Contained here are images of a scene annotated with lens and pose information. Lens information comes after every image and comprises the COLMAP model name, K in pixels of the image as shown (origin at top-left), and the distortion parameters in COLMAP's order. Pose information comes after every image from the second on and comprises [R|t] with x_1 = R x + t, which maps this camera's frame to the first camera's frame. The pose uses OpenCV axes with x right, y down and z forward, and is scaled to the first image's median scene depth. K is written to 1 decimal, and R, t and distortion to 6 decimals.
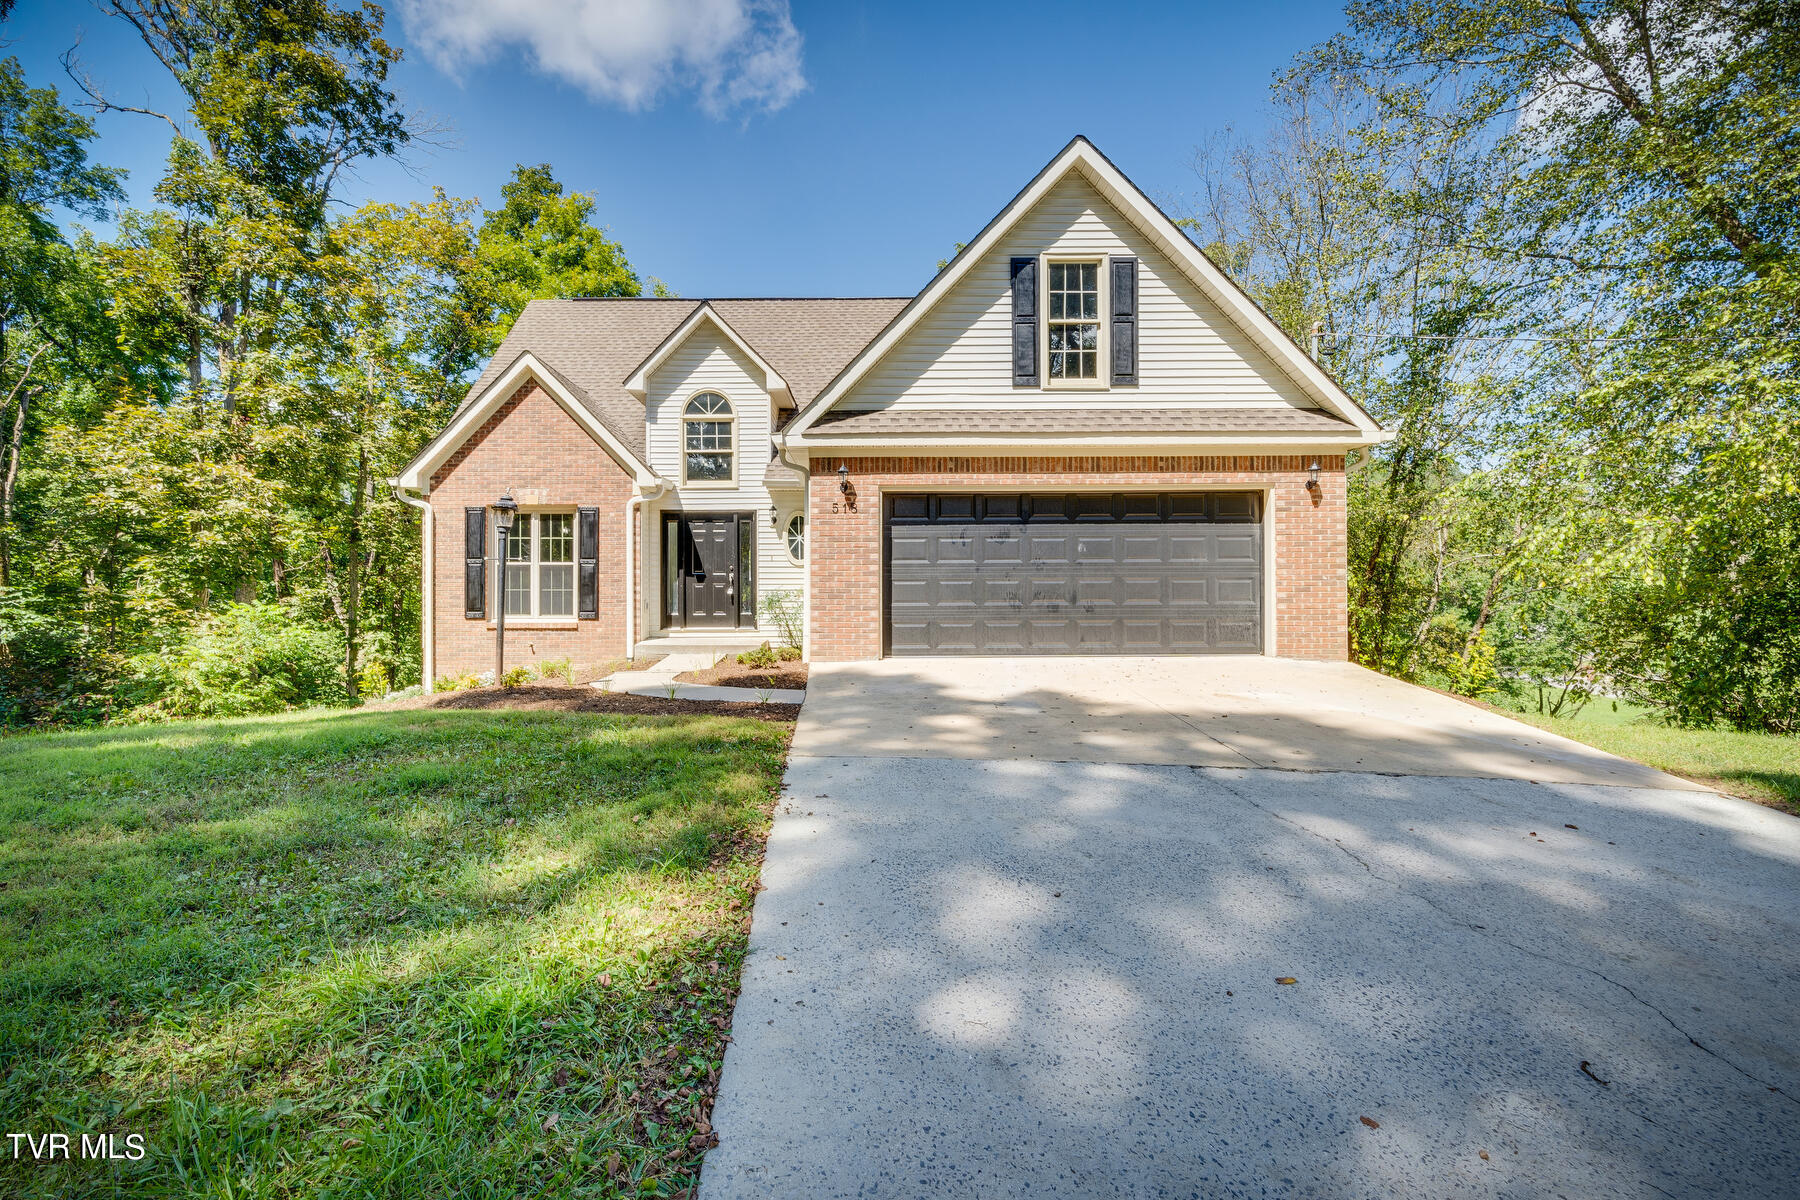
lens RADIAL K [[811.1, 0, 900.8], [0, 811.1, 597.7], [0, 0, 1]] dist [-0.008061, 0.002486]
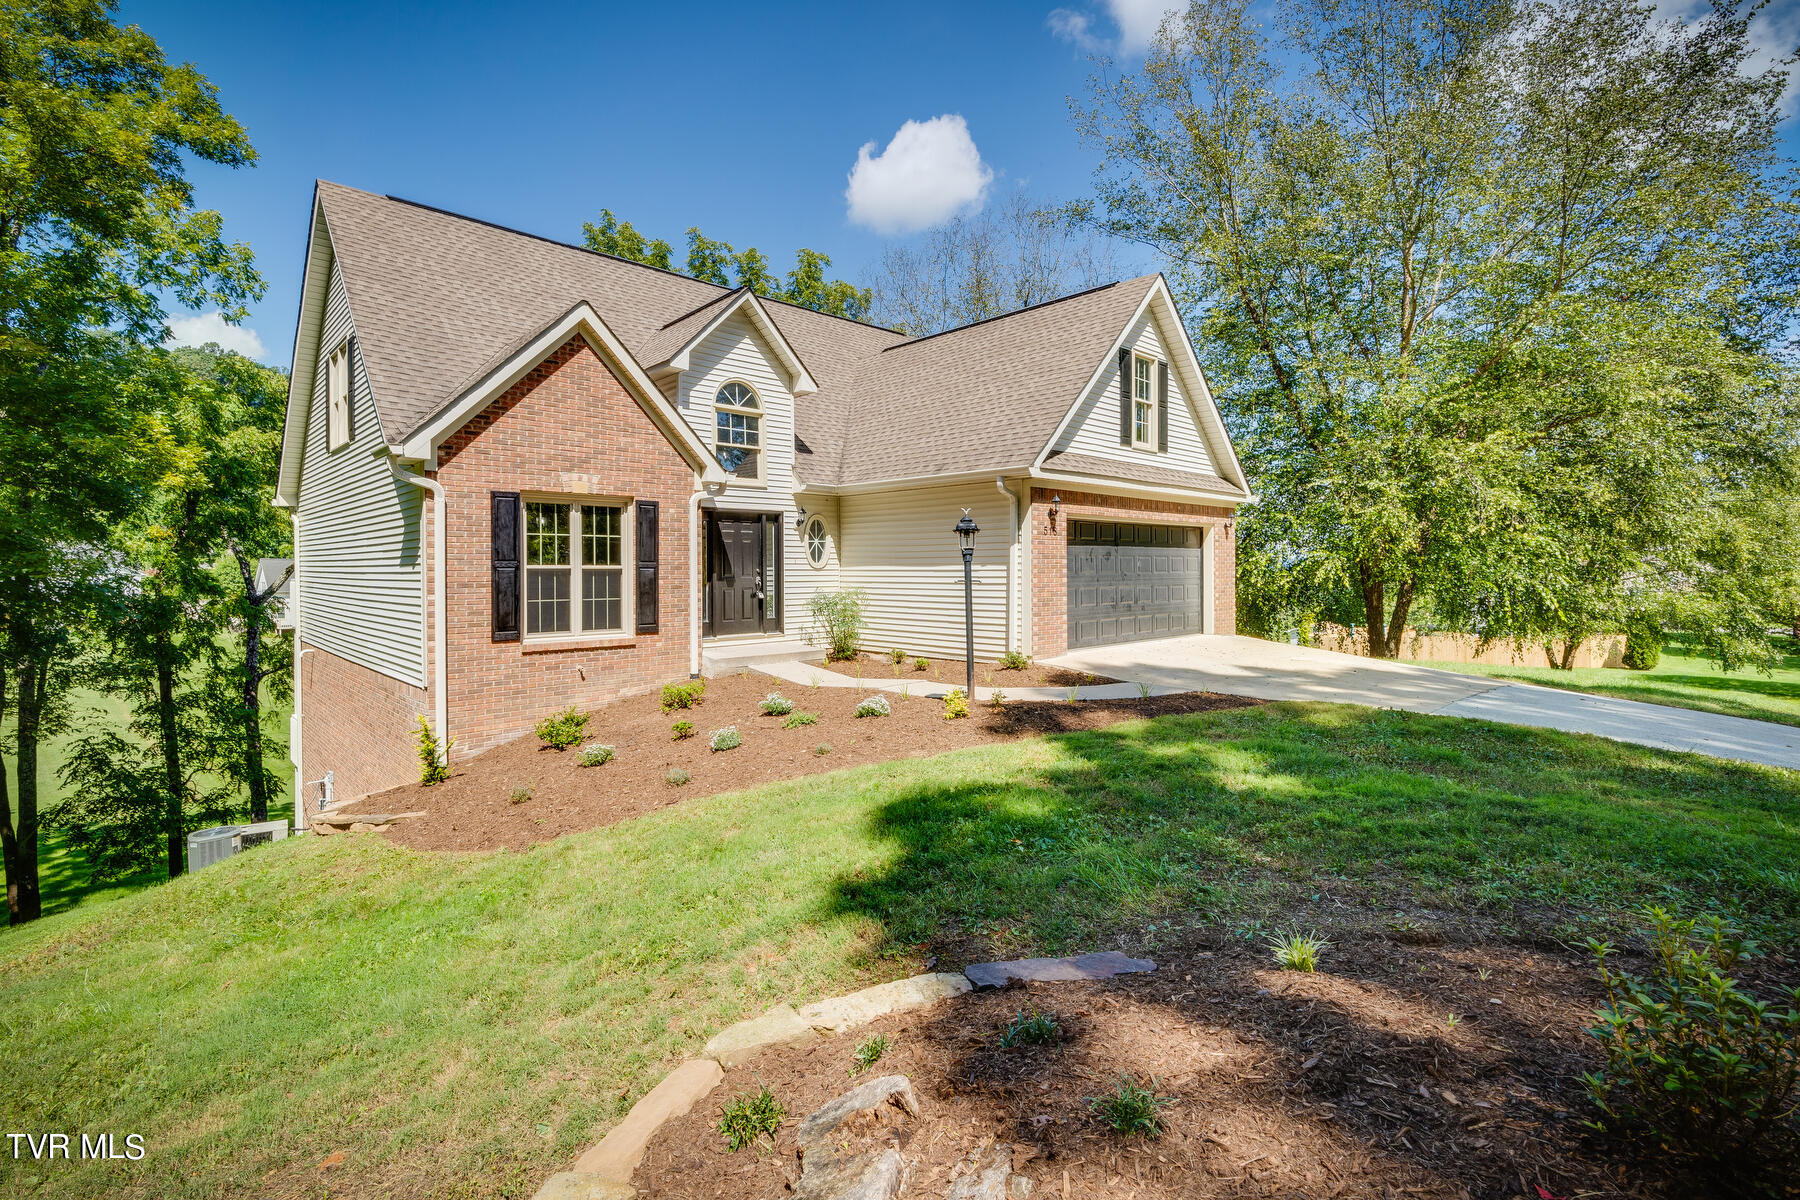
lens RADIAL K [[811.1, 0, 900.5], [0, 811.1, 585.4], [0, 0, 1]] dist [-0.008061, 0.002486]
pose [[0.726783, -0.013522, 0.686734, -0.775307], [0.004572, 0.999879, 0.014849, -0.034906], [-0.686852, -0.007652, 0.726757, 0.200798]]
